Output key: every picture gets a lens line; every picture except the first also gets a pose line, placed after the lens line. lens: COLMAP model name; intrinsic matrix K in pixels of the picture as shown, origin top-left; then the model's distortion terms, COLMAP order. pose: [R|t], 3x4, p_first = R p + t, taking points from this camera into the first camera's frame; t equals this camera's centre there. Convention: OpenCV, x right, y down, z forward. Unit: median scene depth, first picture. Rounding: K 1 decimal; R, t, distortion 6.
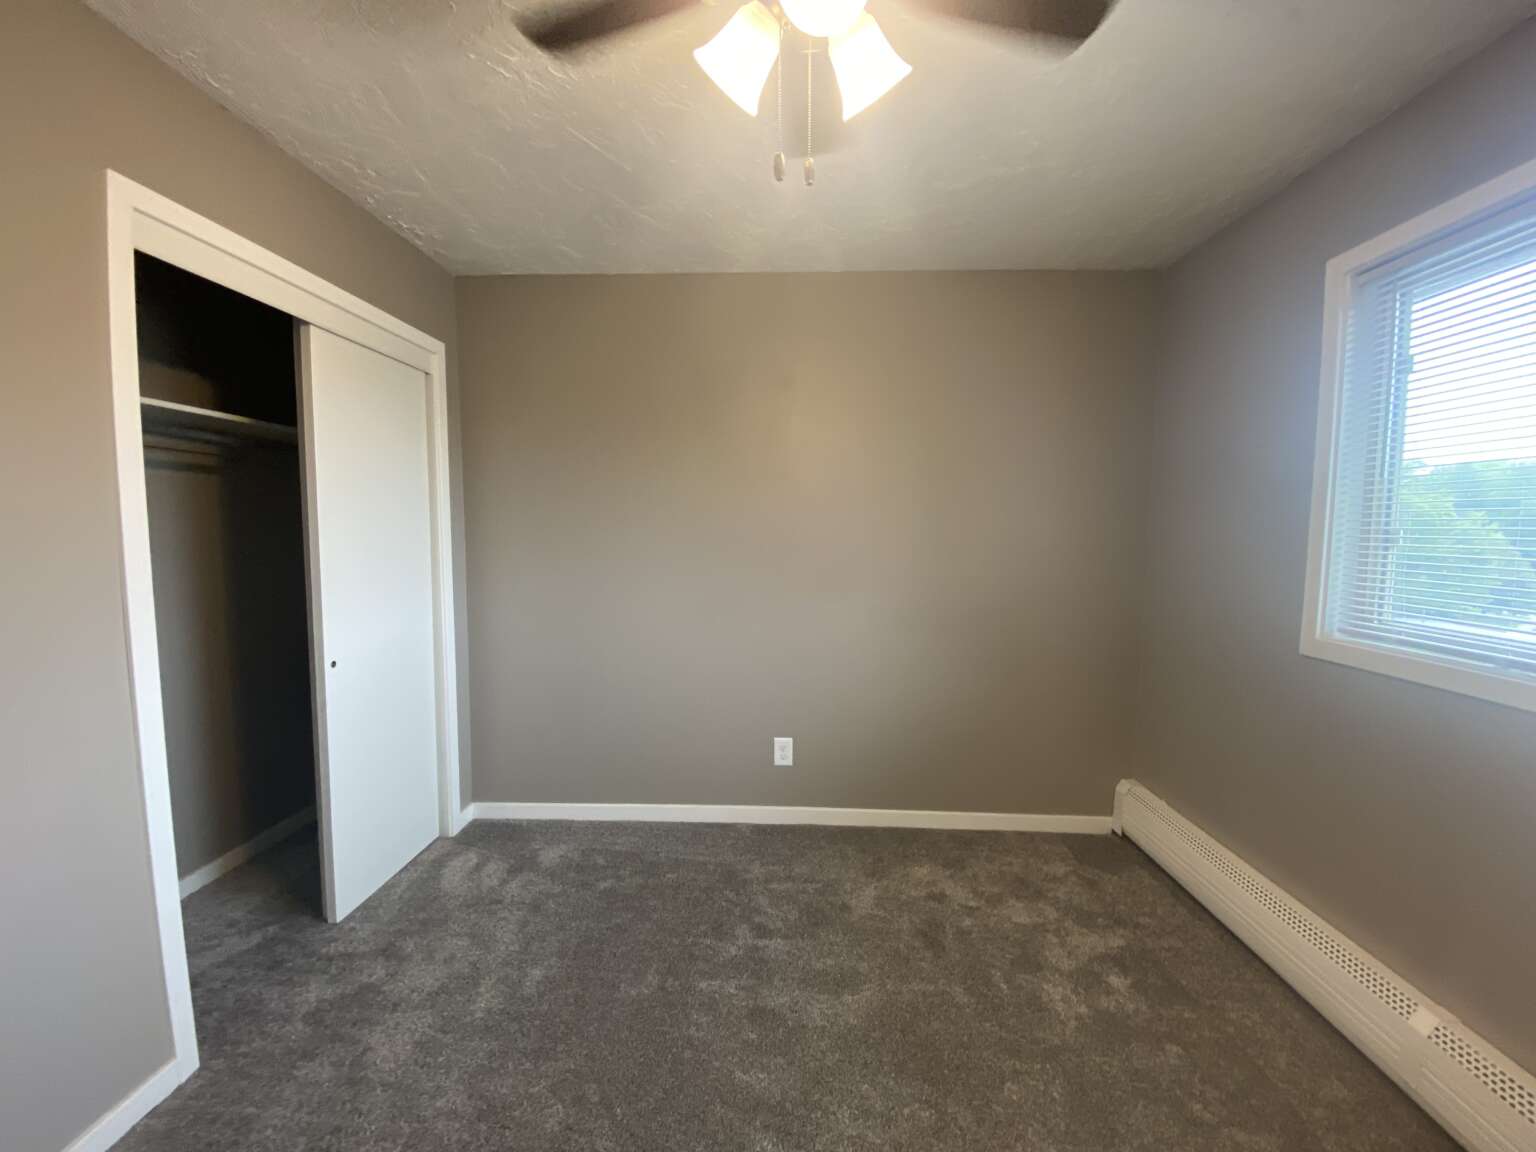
lens RADIAL K [[632.0, 0, 772.5], [0, 632.0, 579.1], [0, 0, 1]] dist [0.010571, -0.015933]
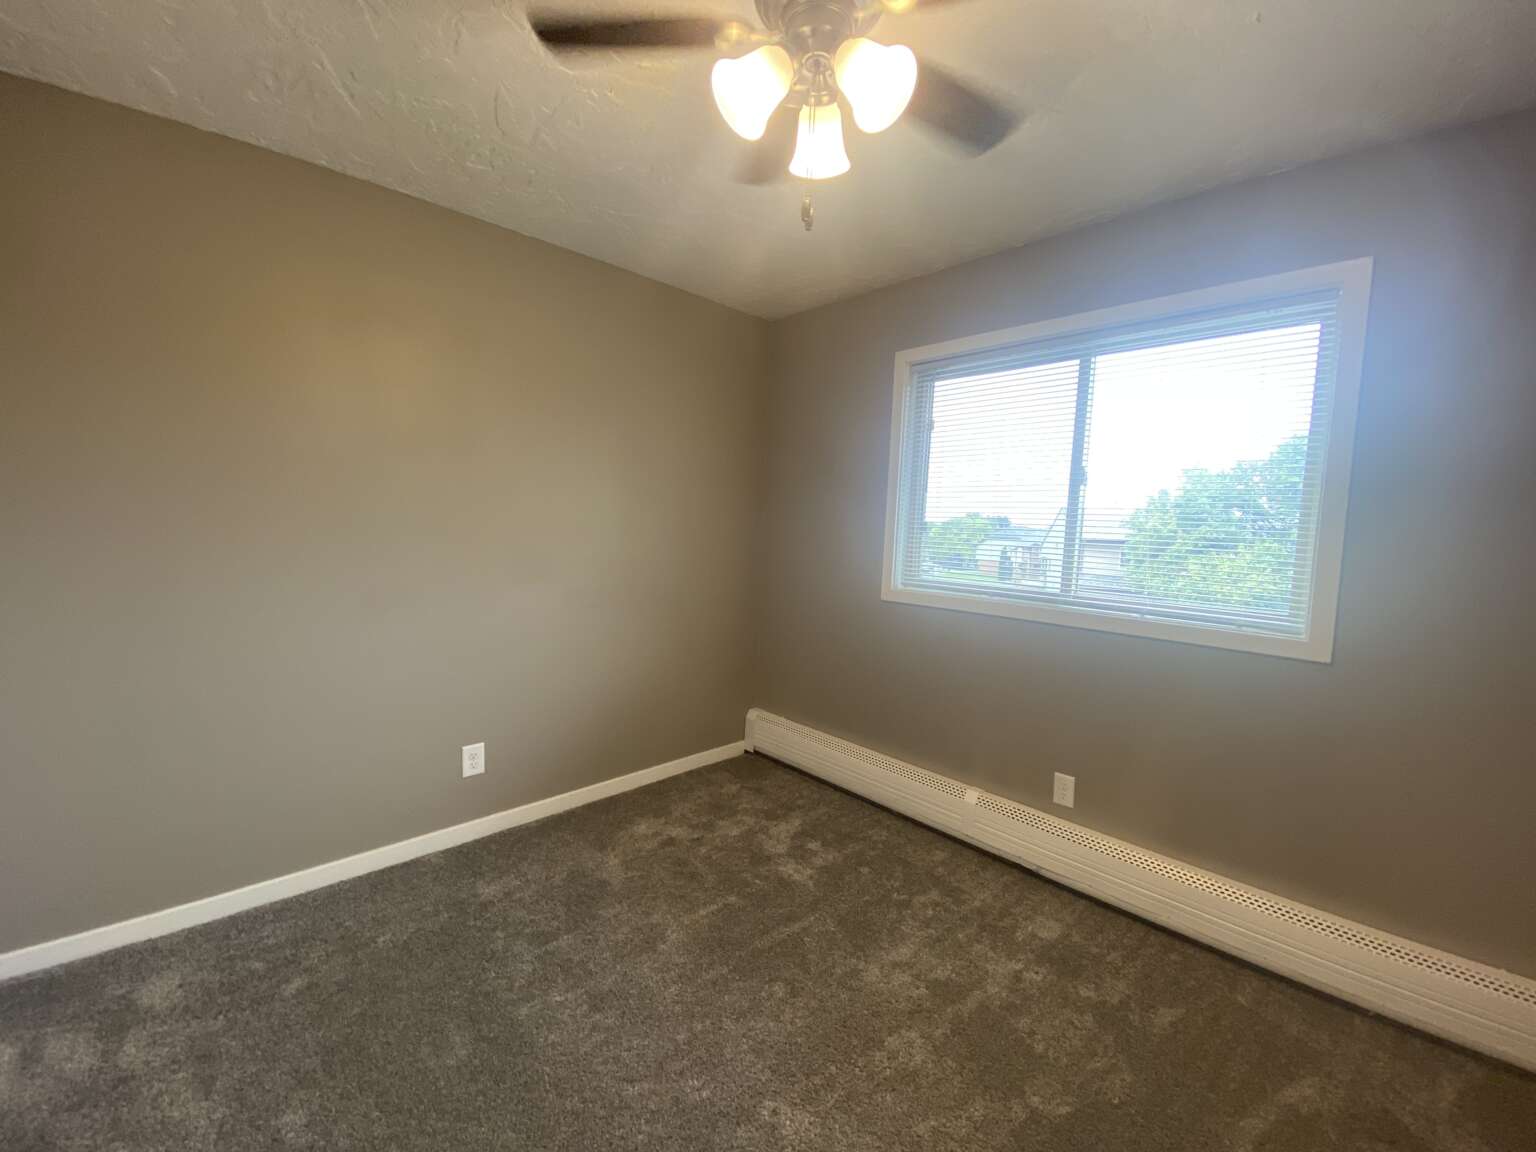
lens RADIAL K [[619.5, 0, 769.9], [0, 619.5, 576.1], [0, 0, 1]] dist [0.031060, -0.026968]
pose [[0.710063, -0.062319, 0.701375, -0.379806], [0.039973, 0.998037, 0.048211, -0.023605], [-0.703003, -0.006197, 0.711160, 0.078641]]
